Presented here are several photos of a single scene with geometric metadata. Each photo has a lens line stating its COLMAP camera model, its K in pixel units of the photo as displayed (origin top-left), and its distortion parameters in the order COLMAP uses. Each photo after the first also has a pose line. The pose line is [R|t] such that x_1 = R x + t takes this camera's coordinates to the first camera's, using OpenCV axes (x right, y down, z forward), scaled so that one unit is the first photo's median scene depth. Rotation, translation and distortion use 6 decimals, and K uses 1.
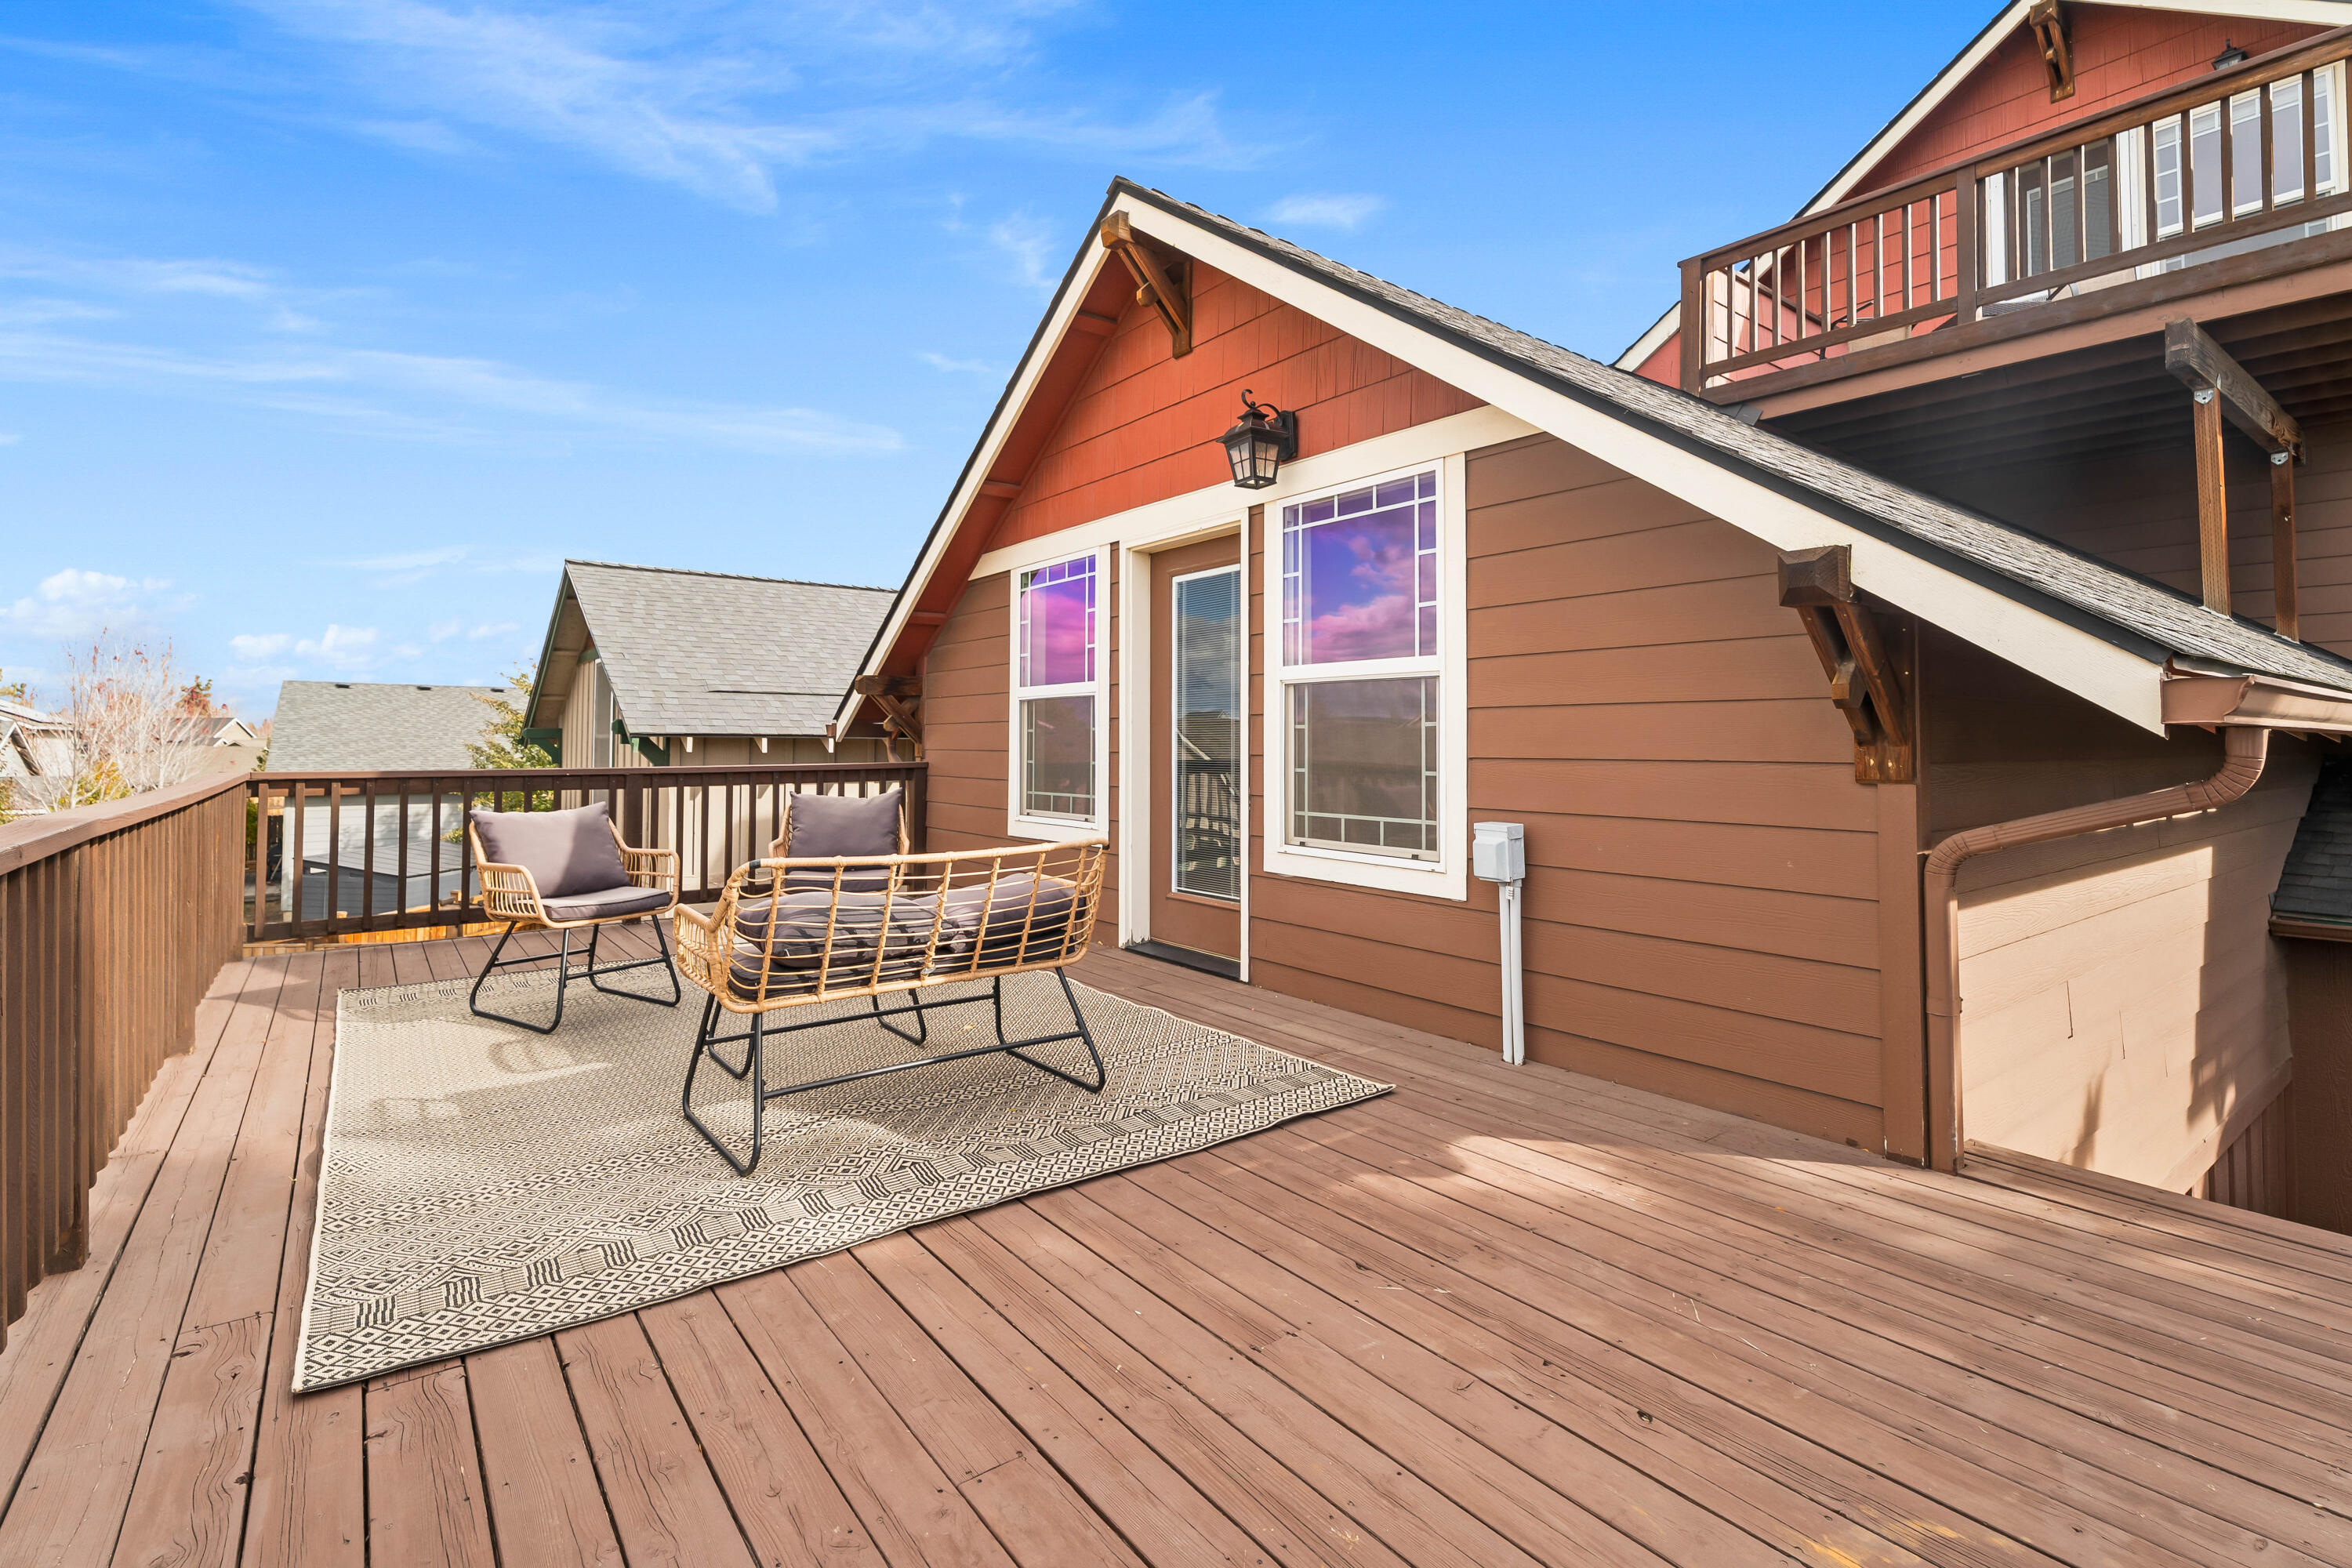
lens RADIAL K [[1084.9, 0, 1175.3], [0, 1084.9, 722.9], [0, 0, 1]] dist [-0.000923, 0.000397]
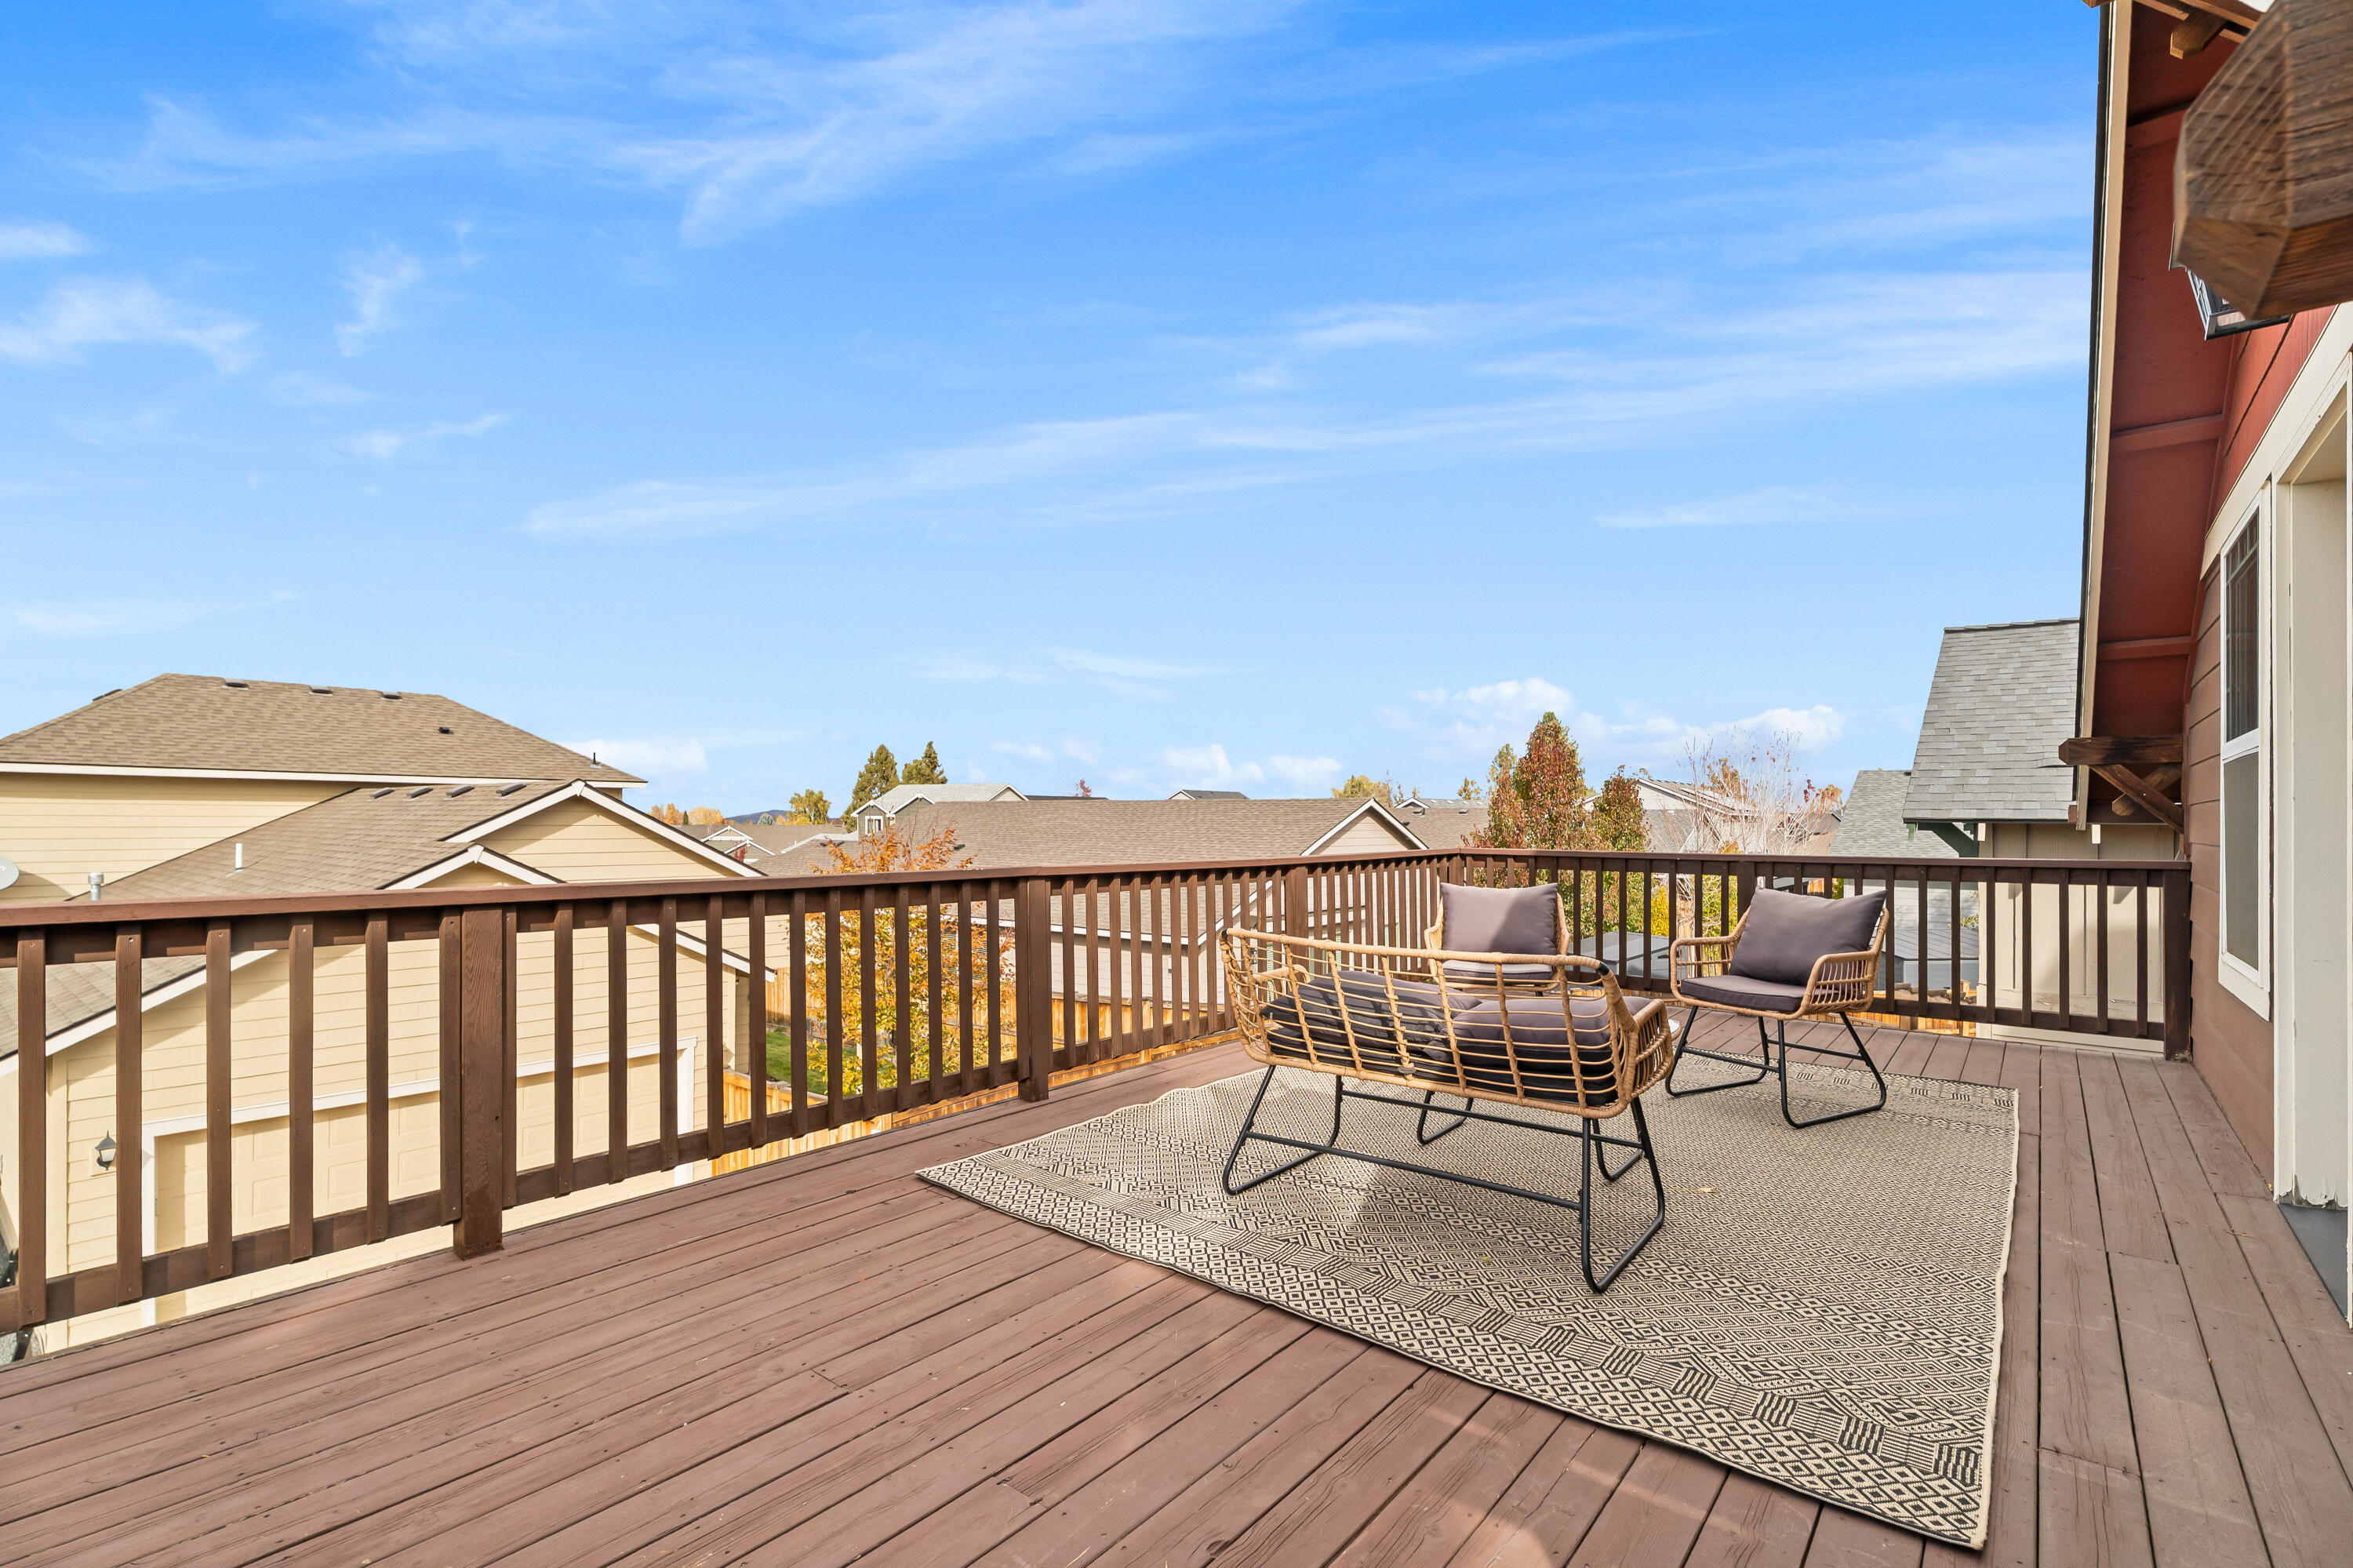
lens RADIAL K [[1070.6, 0, 1175.9], [0, 1070.6, 821.2], [0, 0, 1]] dist [0.001871, 0.000397]
pose [[0.240147, 0.000913, -0.970736, 0.658015], [0.010121, 0.999943, 0.003444, 0.006836], [0.970684, -0.010652, 0.240124, 0.610874]]
